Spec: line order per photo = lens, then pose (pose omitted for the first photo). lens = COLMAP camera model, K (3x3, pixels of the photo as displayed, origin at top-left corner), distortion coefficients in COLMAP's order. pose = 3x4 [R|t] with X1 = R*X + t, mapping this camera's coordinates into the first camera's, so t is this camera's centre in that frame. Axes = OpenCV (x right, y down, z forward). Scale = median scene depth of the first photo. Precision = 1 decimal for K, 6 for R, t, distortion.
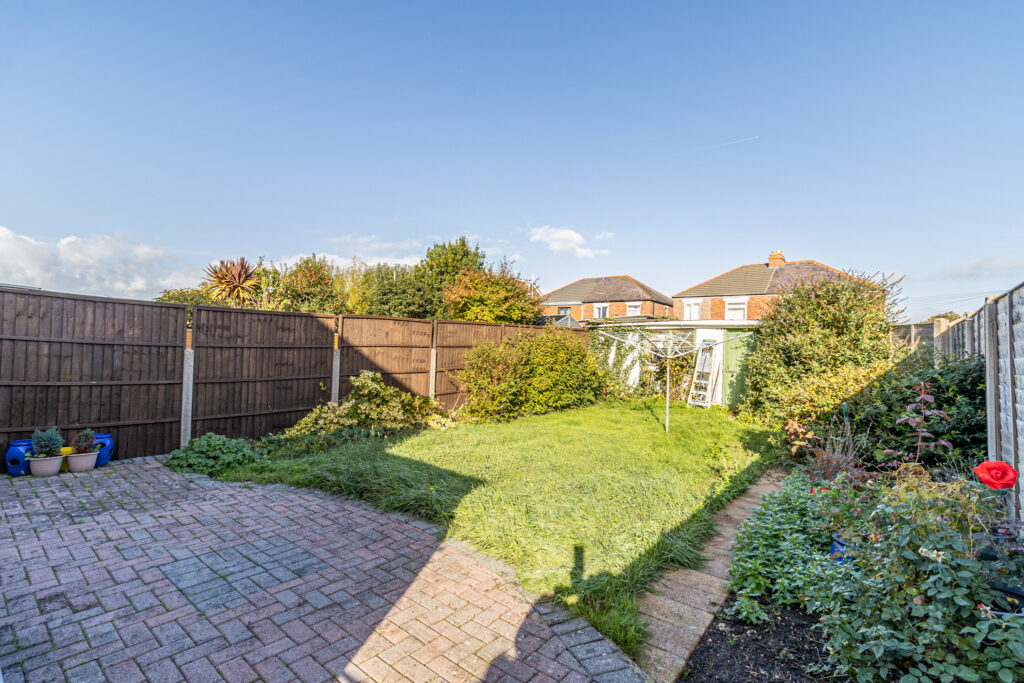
lens RADIAL K [[468.7, 0, 511.0], [0, 468.7, 337.3], [0, 0, 1]] dist [0.003711, -0.000129]
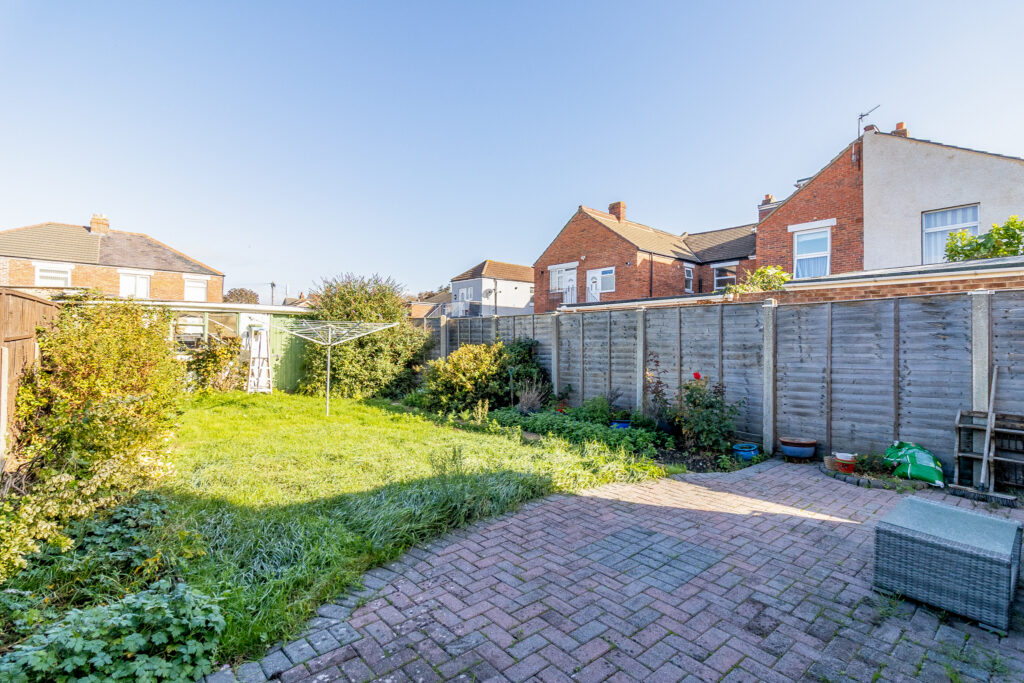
lens RADIAL K [[468.7, 0, 510.7], [0, 468.7, 339.6], [0, 0, 1]] dist [0.003711, -0.000129]
pose [[0.182960, -0.028480, 0.982708, -1.375344], [-0.024758, 0.999130, 0.033566, -0.029549], [-0.982809, -0.030472, 0.182095, 0.928652]]
